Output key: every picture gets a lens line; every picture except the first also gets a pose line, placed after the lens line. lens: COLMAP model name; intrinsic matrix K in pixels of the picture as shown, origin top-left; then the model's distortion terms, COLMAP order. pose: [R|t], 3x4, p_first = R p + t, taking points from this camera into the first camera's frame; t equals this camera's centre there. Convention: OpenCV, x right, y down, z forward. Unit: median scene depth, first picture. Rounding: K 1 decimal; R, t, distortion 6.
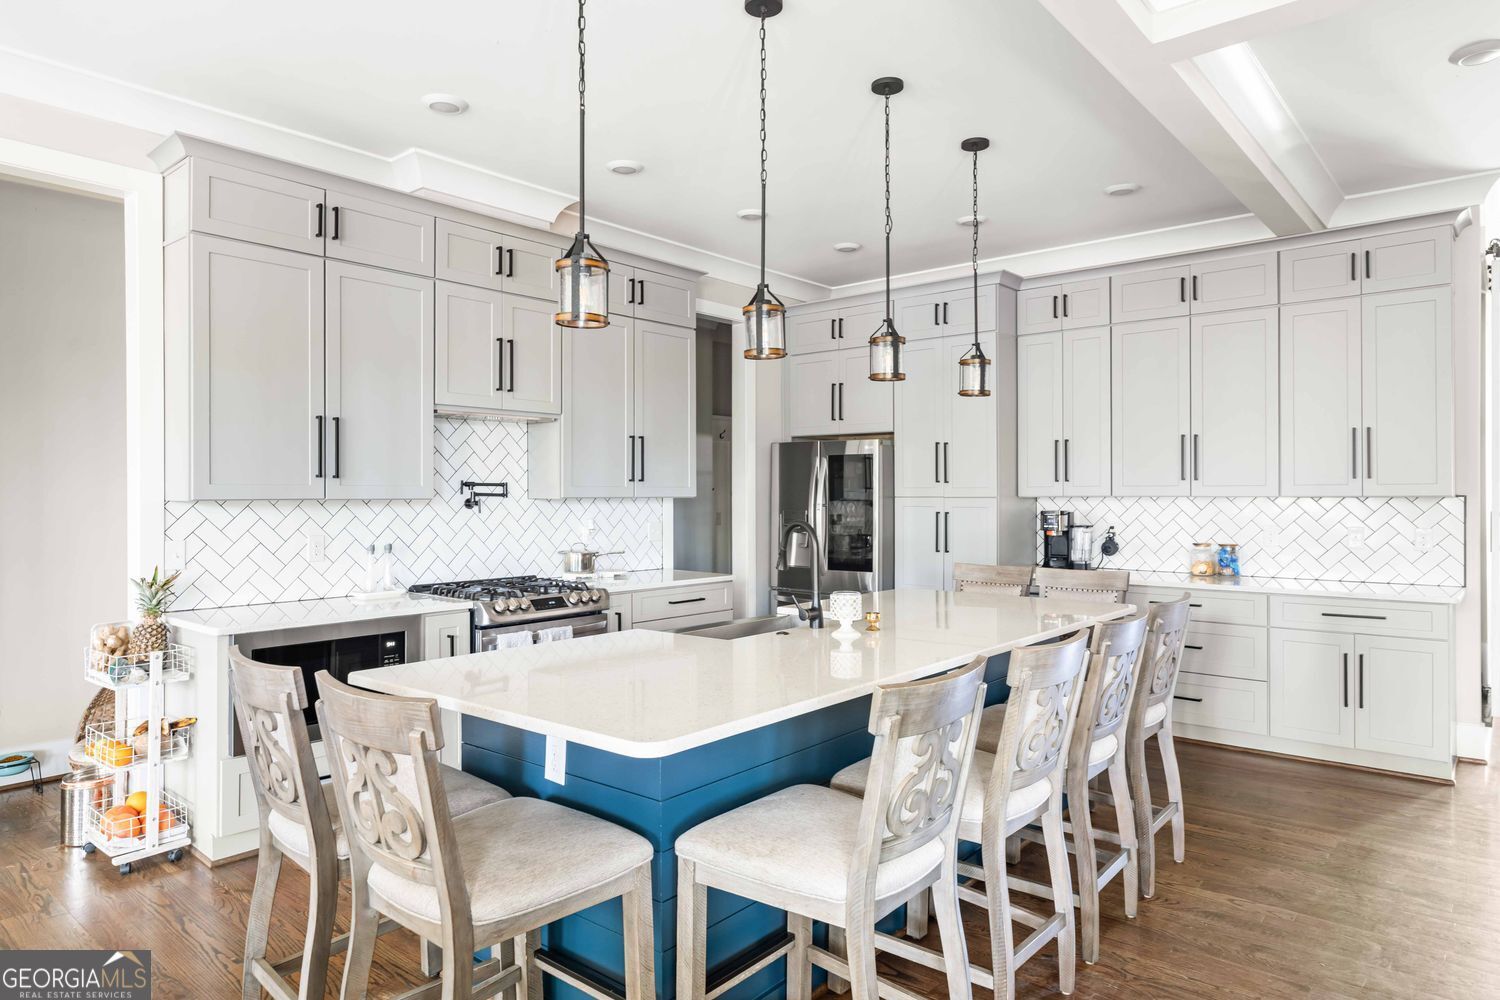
lens RADIAL K [[926.1, 0, 750.0], [0, 926.1, 500.0], [0, 0, 1]] dist [-0.003218, -0.000669]
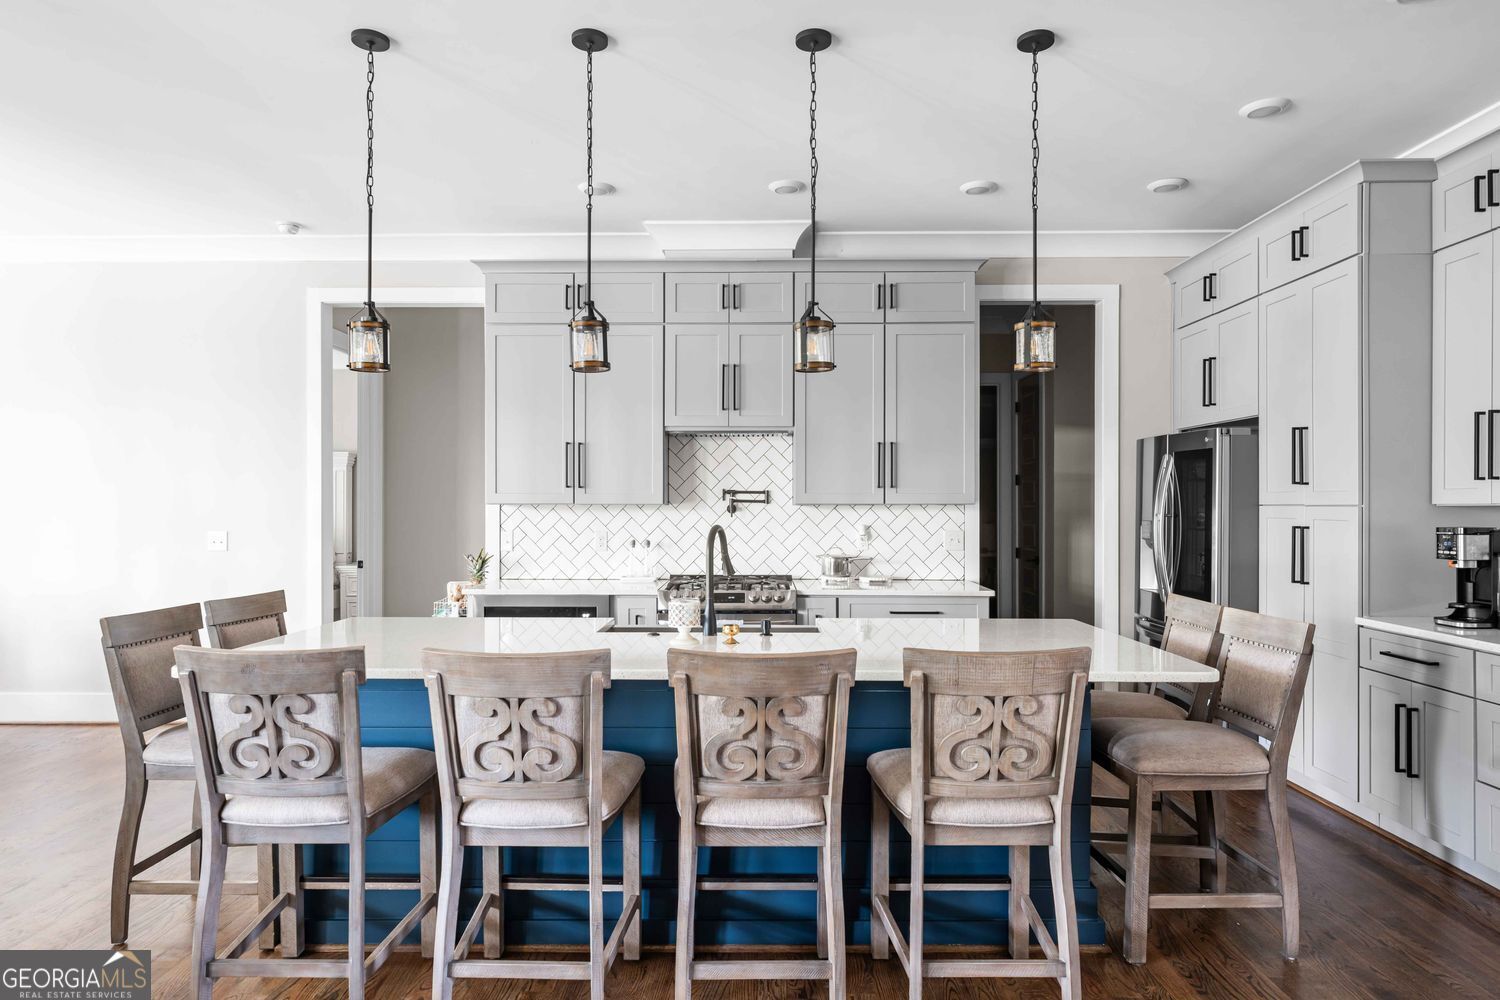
lens RADIAL K [[850.4, 0, 750.0], [0, 850.4, 500.0], [0, 0, 1]] dist [-0.004683, -0.001541]
pose [[0.647044, -0.001848, -0.762450, 0.524870], [-0.006978, 0.999941, -0.008346, 0.001683], [0.762421, 0.010721, 0.646993, 0.325348]]
